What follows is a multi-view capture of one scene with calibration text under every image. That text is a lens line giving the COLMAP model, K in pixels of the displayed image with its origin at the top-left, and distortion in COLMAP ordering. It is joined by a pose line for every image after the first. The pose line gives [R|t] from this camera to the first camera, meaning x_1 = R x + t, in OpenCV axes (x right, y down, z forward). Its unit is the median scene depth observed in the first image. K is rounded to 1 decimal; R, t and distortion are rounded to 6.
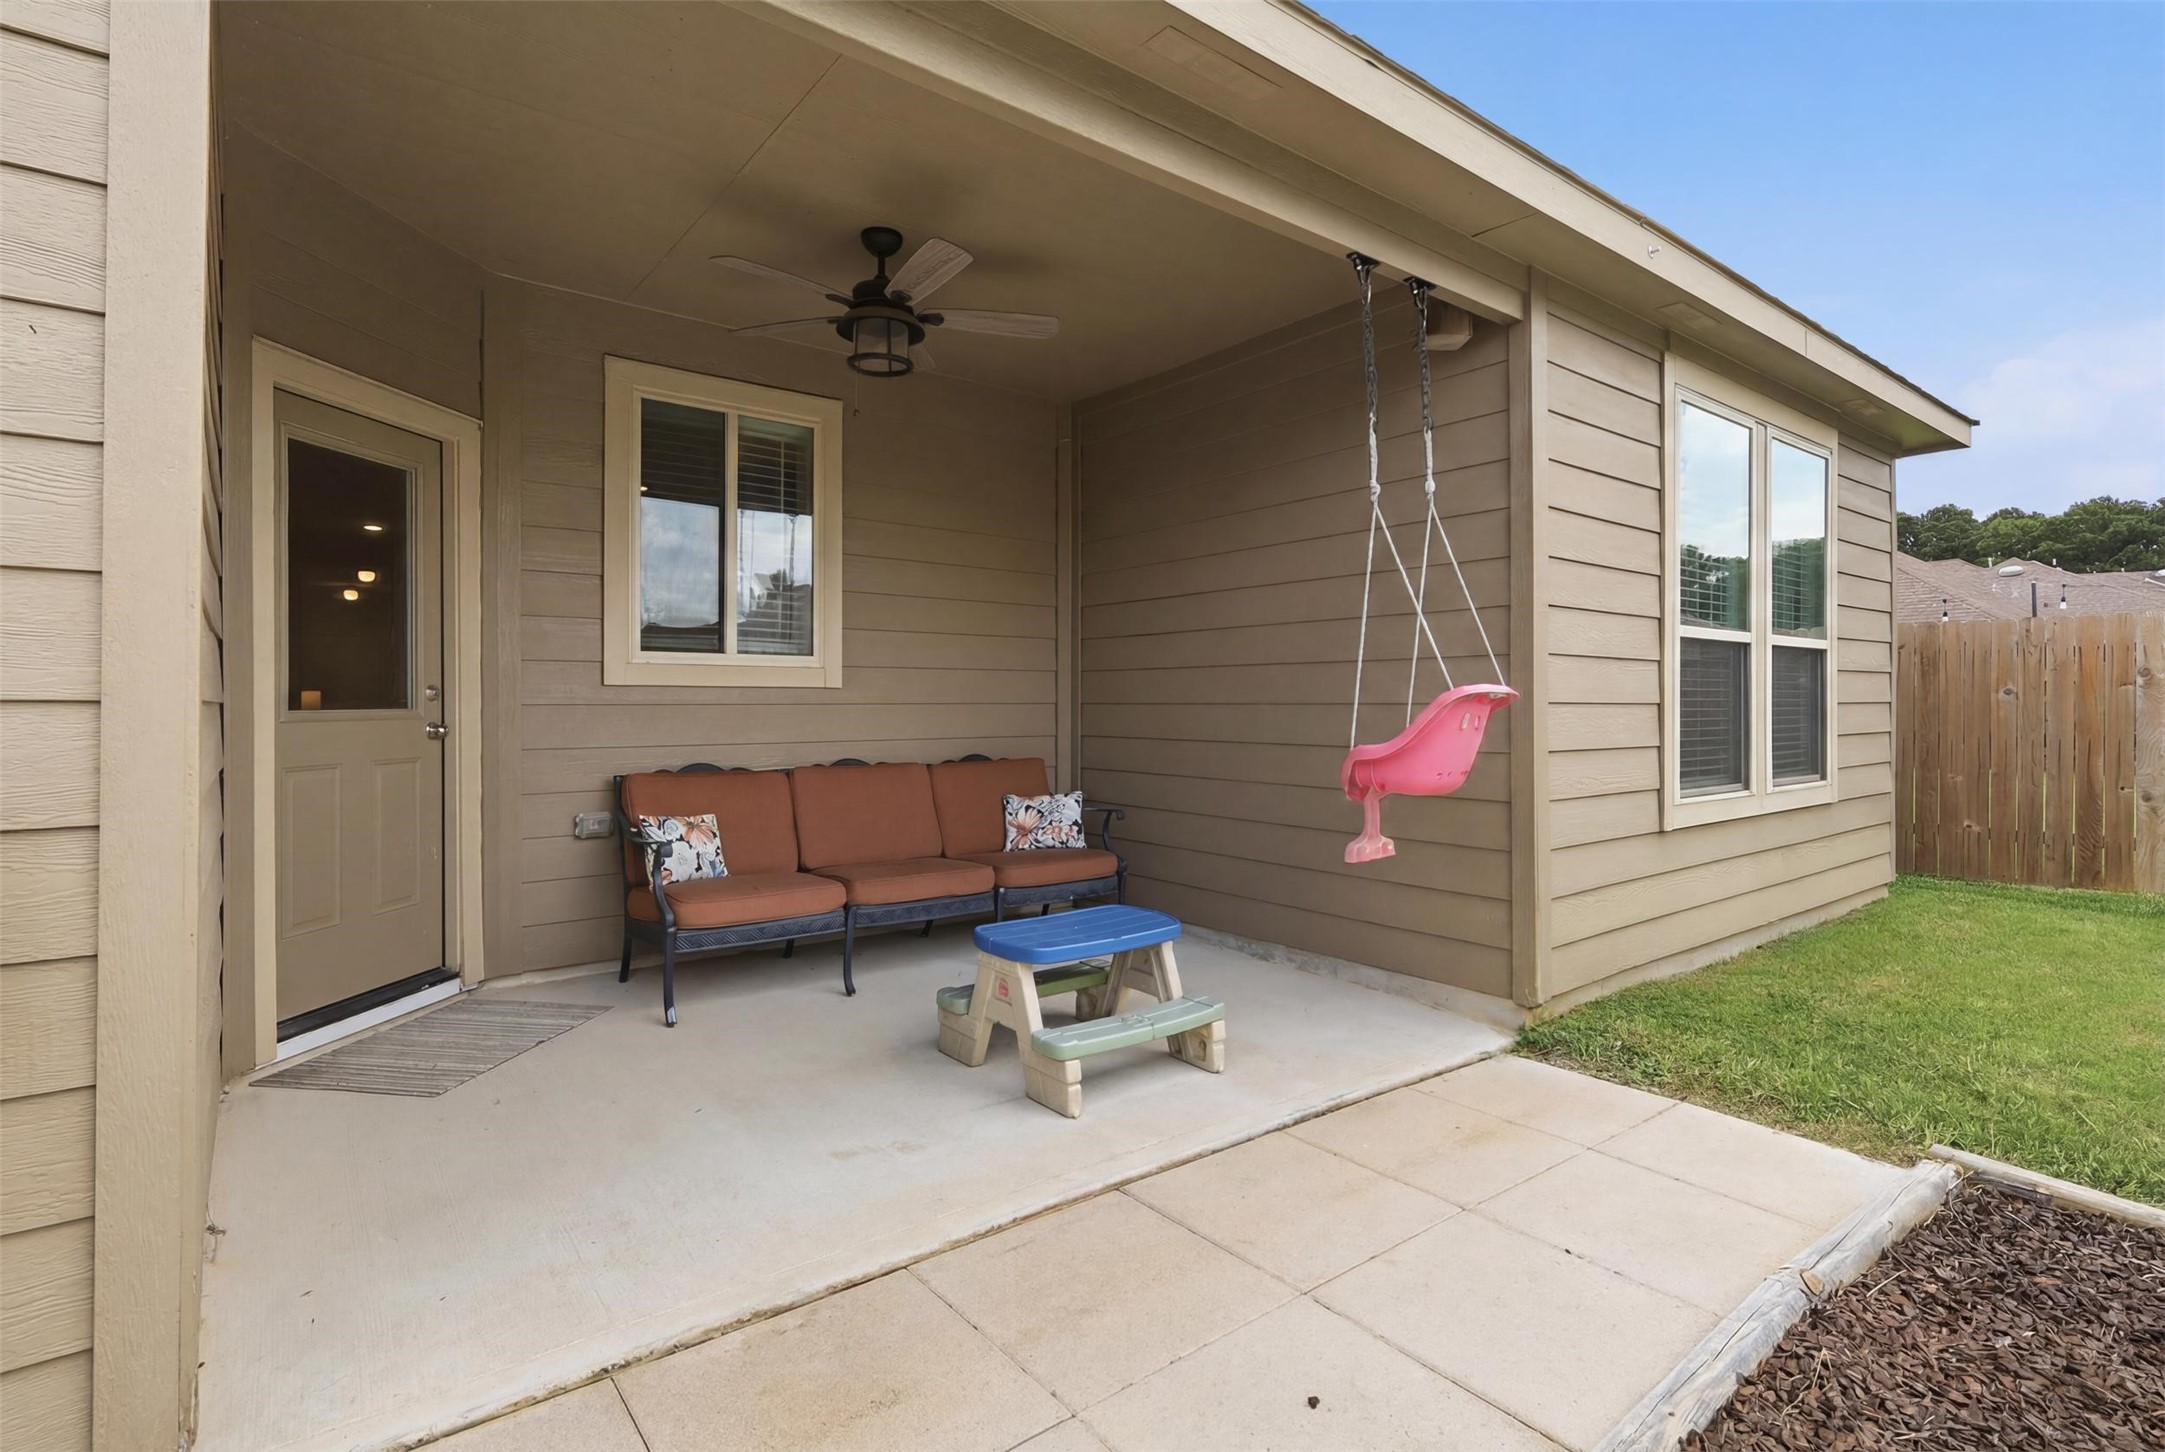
lens RADIAL K [[1033.4, 0, 1077.4], [0, 1033.4, 718.7], [0, 0, 1]] dist [-0.006227, -0.000382]
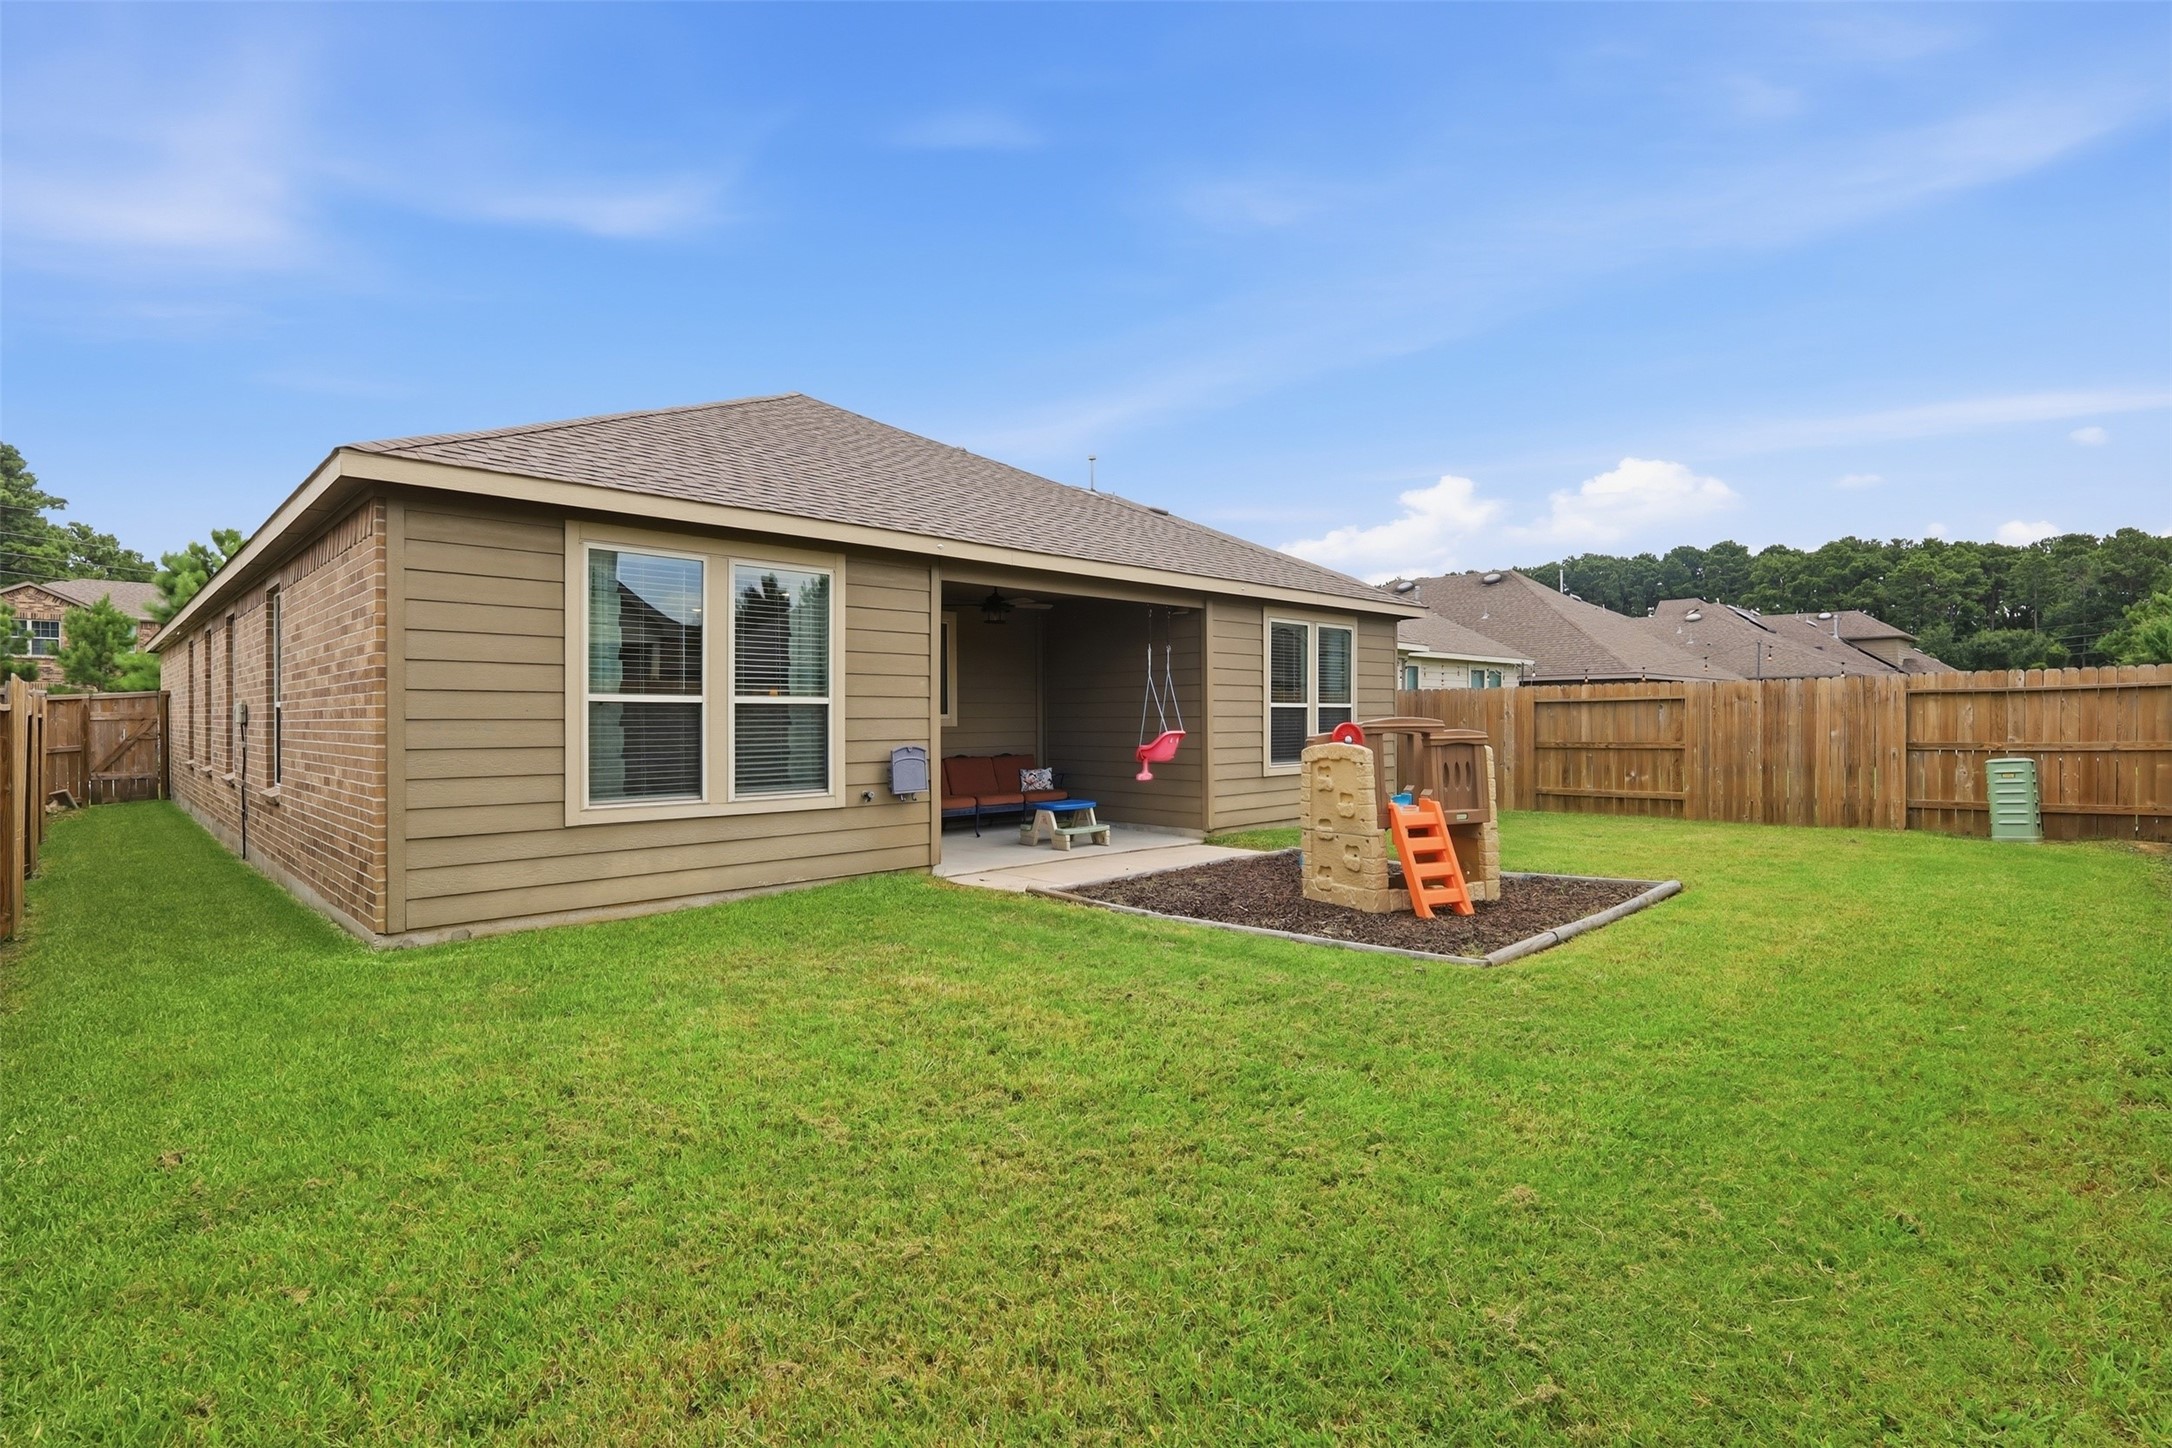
lens RADIAL K [[1036.7, 0, 1087.0], [0, 1036.7, 721.9], [0, 0, 1]] dist [-0.006227, -0.000382]
pose [[0.993303, -0.004454, 0.115457, -0.202257], [0.005079, 0.999974, -0.005117, -0.025393], [-0.115431, 0.005669, 0.993299, -1.504200]]
